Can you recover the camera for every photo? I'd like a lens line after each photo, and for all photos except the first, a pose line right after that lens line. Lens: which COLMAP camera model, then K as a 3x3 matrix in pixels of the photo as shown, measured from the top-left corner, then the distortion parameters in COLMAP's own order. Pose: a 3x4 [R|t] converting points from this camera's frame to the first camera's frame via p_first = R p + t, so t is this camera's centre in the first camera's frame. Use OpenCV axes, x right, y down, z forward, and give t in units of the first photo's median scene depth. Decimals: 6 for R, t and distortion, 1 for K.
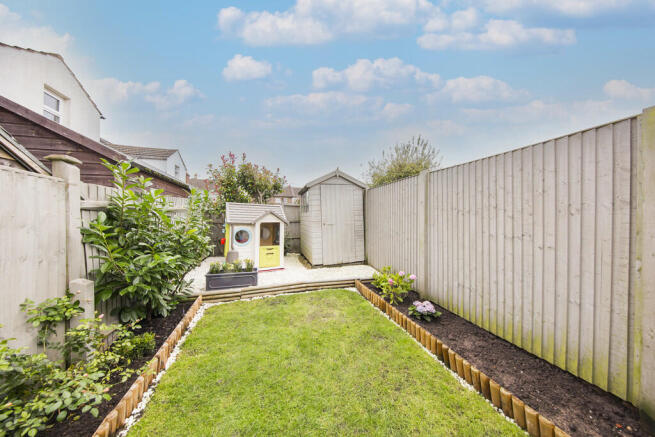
lens RADIAL K [[210.3, 0, 327.5], [0, 210.3, 218.5], [0, 0, 1]] dist [-0.000253, -0.000015]
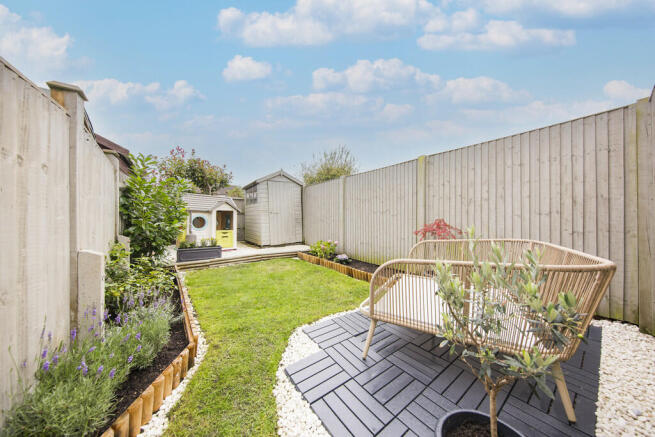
lens RADIAL K [[214.5, 0, 327.5], [0, 214.5, 218.5], [0, 0, 1]] dist [0.000544, 0.000010]
pose [[0.946439, -0.004483, 0.322853, -0.113551], [0.005481, 0.999983, -0.002183, 0.067855], [-0.322837, 0.003836, 0.946447, -0.327778]]
